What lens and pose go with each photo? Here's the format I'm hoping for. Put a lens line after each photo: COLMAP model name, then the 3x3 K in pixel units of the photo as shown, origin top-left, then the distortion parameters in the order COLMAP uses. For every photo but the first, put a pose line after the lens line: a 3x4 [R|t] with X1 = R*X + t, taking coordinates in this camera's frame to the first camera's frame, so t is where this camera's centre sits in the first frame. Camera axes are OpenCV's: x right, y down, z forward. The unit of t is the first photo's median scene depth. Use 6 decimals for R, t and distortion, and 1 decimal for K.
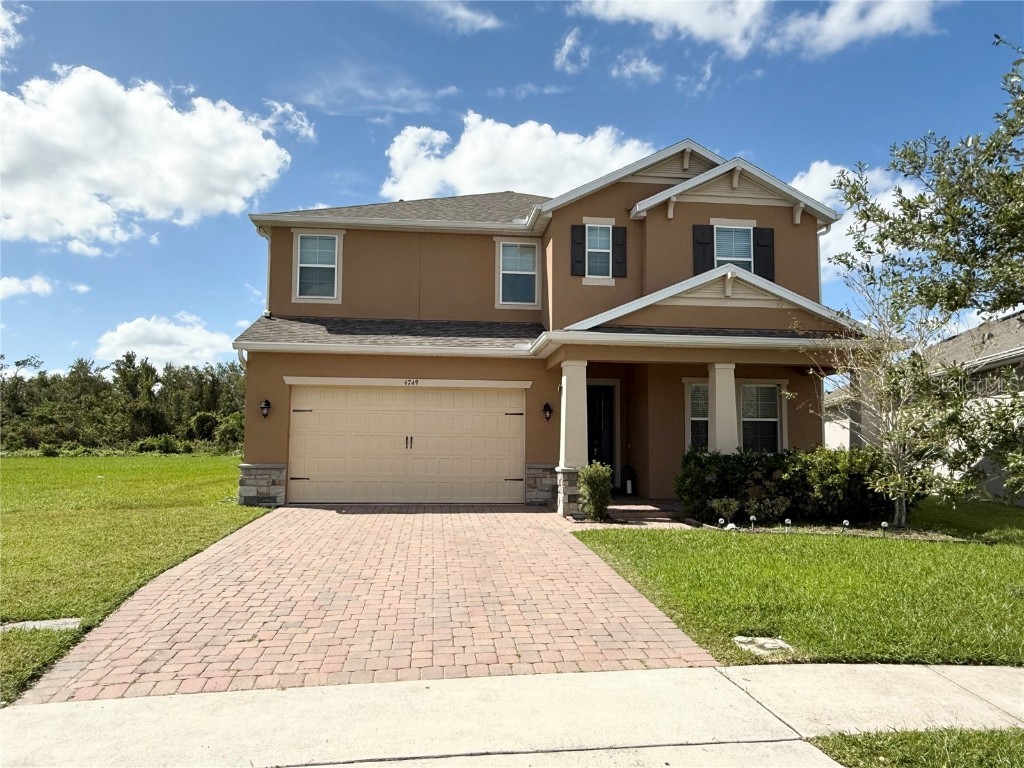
lens RADIAL K [[715.0, 0, 512.0], [0, 715.0, 382.7], [0, 0, 1]] dist [-0.002428, -0.002054]
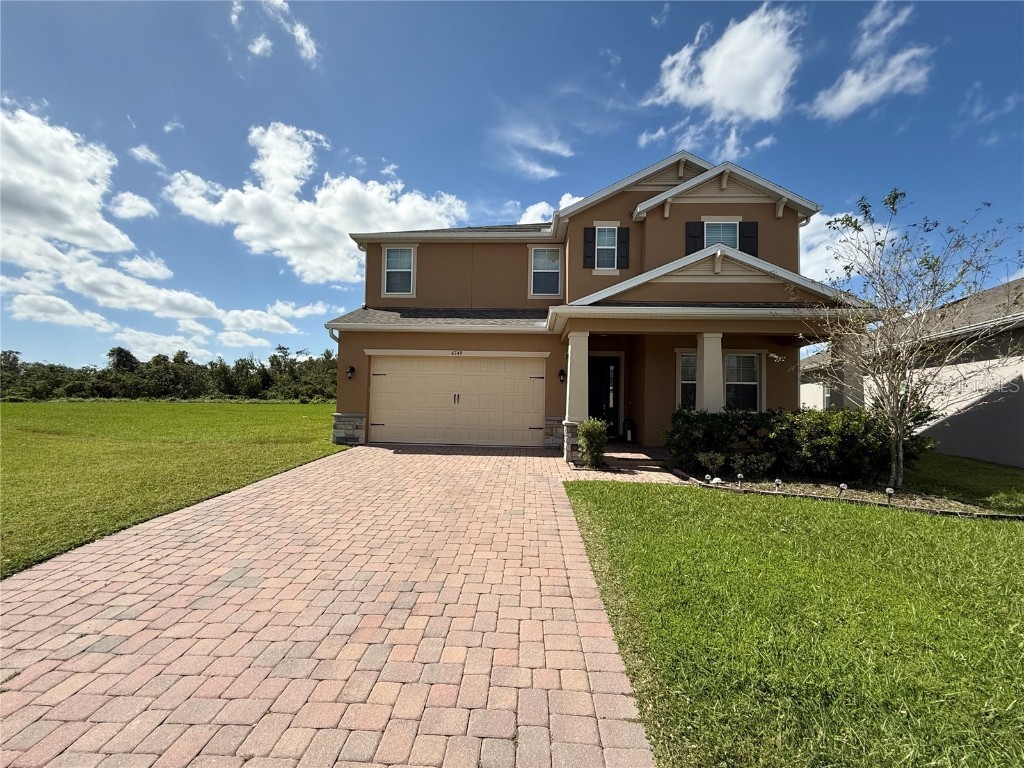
lens RADIAL K [[406.9, 0, 512.3], [0, 406.9, 382.9], [0, 0, 1]] dist [0.001246, 0.000137]
pose [[0.988001, 0.004960, -0.154366, 0.075296], [0.002299, 0.998901, 0.046806, 0.019581], [0.154429, -0.046599, 0.986904, 0.279259]]
